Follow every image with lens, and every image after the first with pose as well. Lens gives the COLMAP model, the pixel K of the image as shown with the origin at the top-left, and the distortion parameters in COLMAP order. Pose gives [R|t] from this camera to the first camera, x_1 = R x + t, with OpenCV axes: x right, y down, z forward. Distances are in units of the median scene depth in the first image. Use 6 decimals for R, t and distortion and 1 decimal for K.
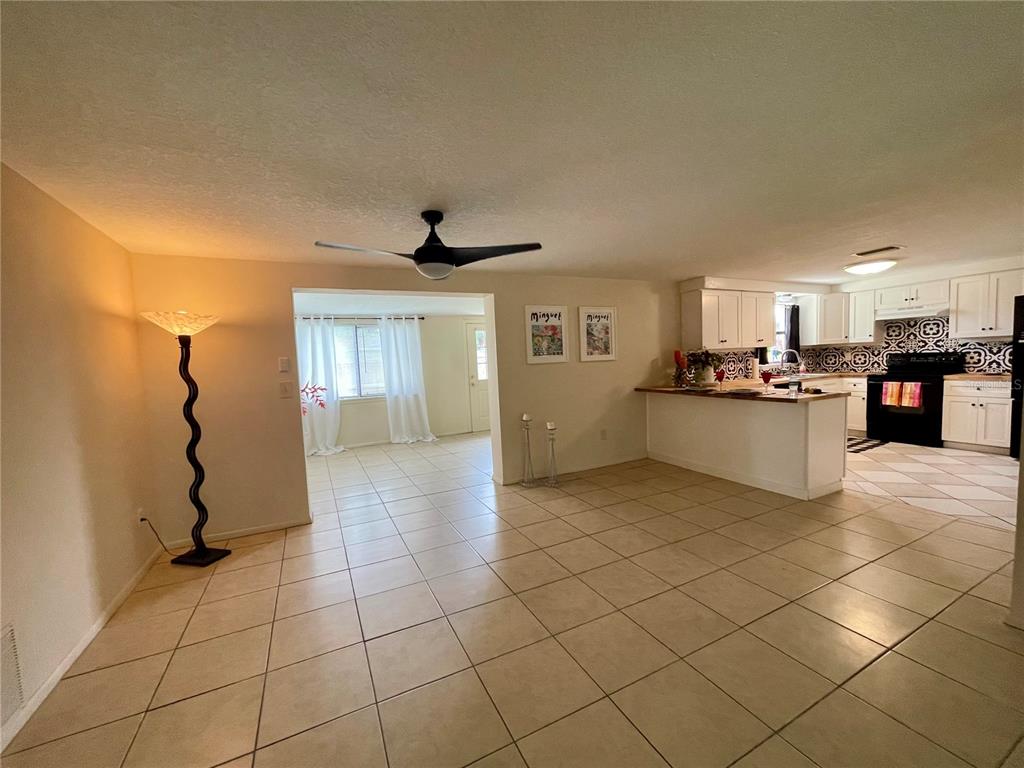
lens RADIAL K [[415.4, 0, 512.5], [0, 415.4, 388.1], [0, 0, 1]] dist [-0.002098, 0.000012]
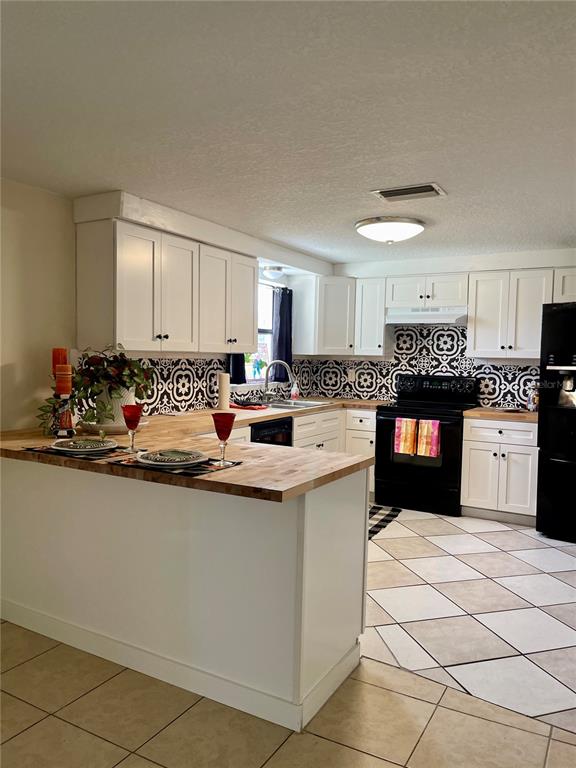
lens RADIAL K [[577.2, 0, 293.3], [0, 577.2, 383.1], [0, 0, 1]] dist [0.028877, -0.051126]
pose [[0.820996, 0.033037, 0.569977, 0.255585], [-0.016098, 0.999267, -0.034732, -0.037528], [-0.570707, 0.019339, 0.820926, 0.365217]]
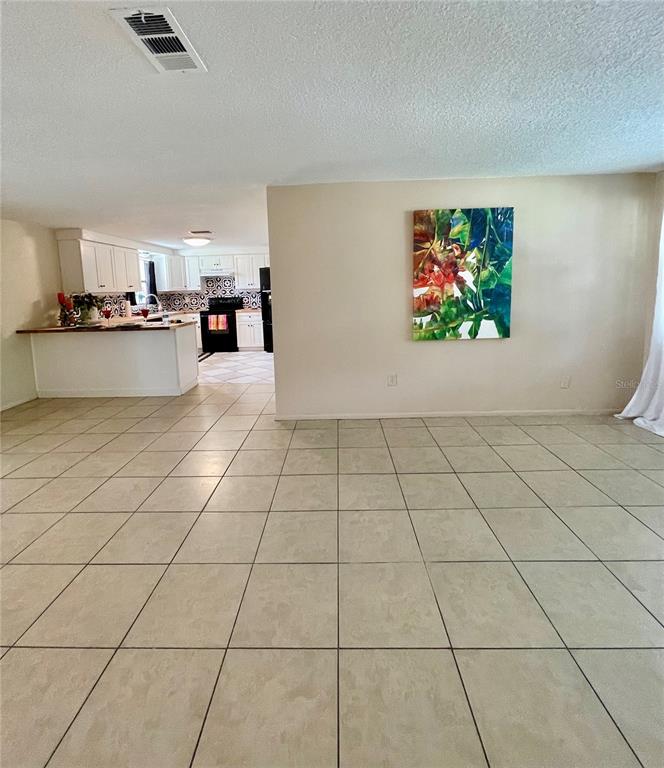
lens RADIAL K [[359.9, 0, 331.4], [0, 359.9, 329.7], [0, 0, 1]] dist [-0.002721, -0.001449]
pose [[0.466190, -0.070355, 0.881883, -0.105920], [0.071570, 0.996565, 0.041670, 0.016306], [-0.881785, 0.043691, 0.469624, -0.057929]]
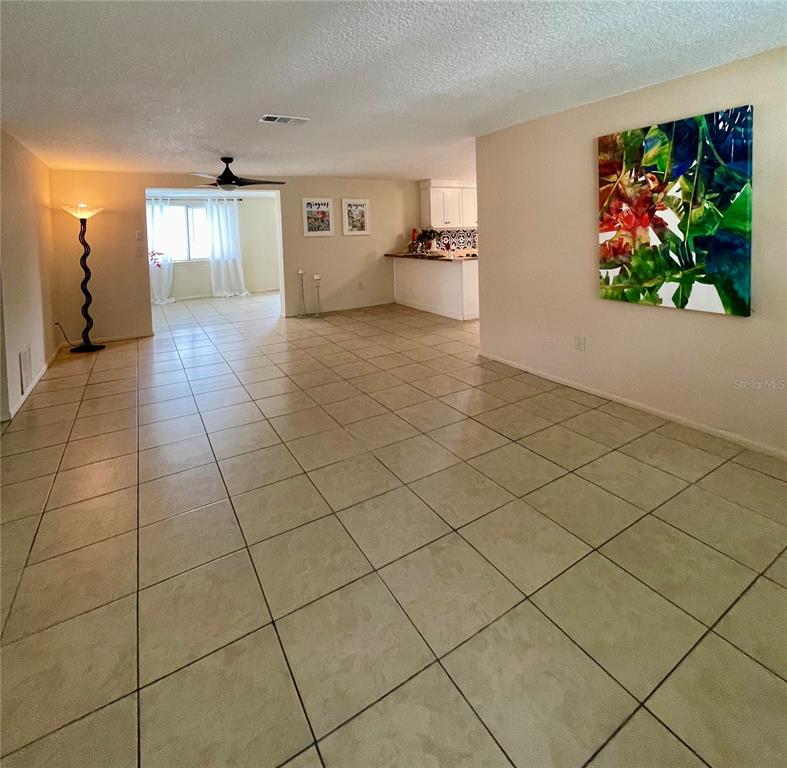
lens RADIAL K [[426.5, 0, 386.6], [0, 426.5, 249.8], [0, 0, 1]] dist [-0.001215, 0.001140]
pose [[0.997230, 0.009863, 0.073729, 0.191961], [-0.008010, 0.999645, -0.025395, 0.022663], [-0.073954, 0.024734, 0.996955, -0.480908]]
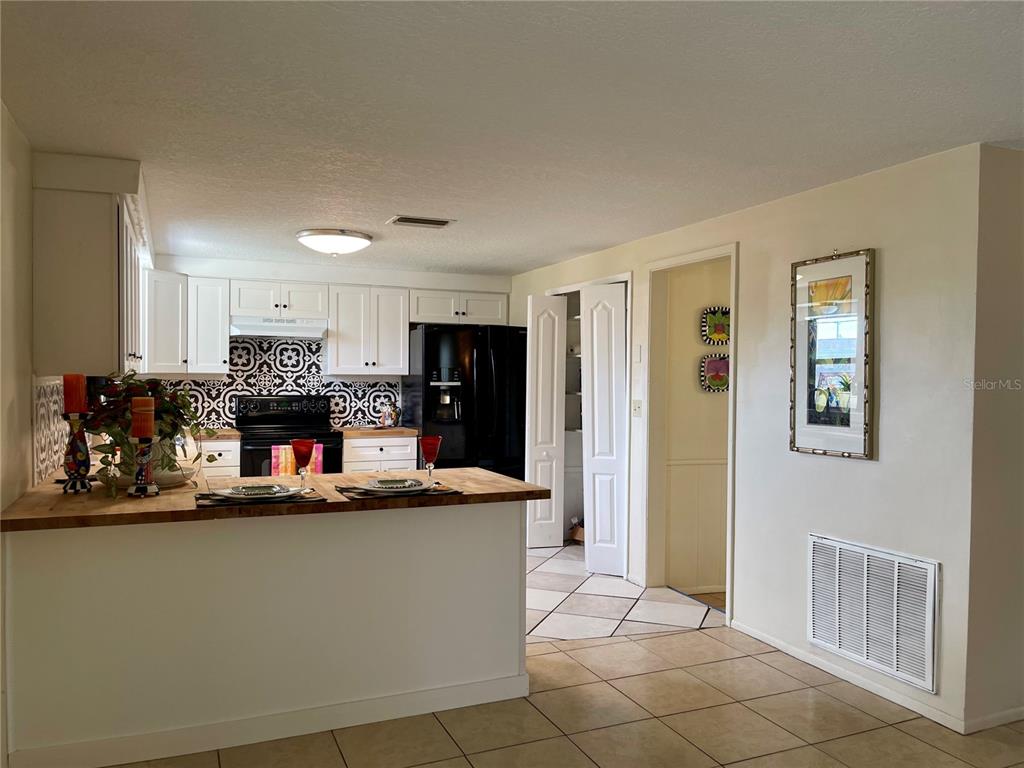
lens RADIAL K [[769.6, 0, 511.0], [0, 769.6, 385.2], [0, 0, 1]] dist [0.028877, -0.051126]
pose [[0.045170, 0.030253, 0.998521, -0.146450], [0.059210, 0.997703, -0.032907, -0.046072], [-0.997223, 0.060609, 0.043275, 0.664880]]
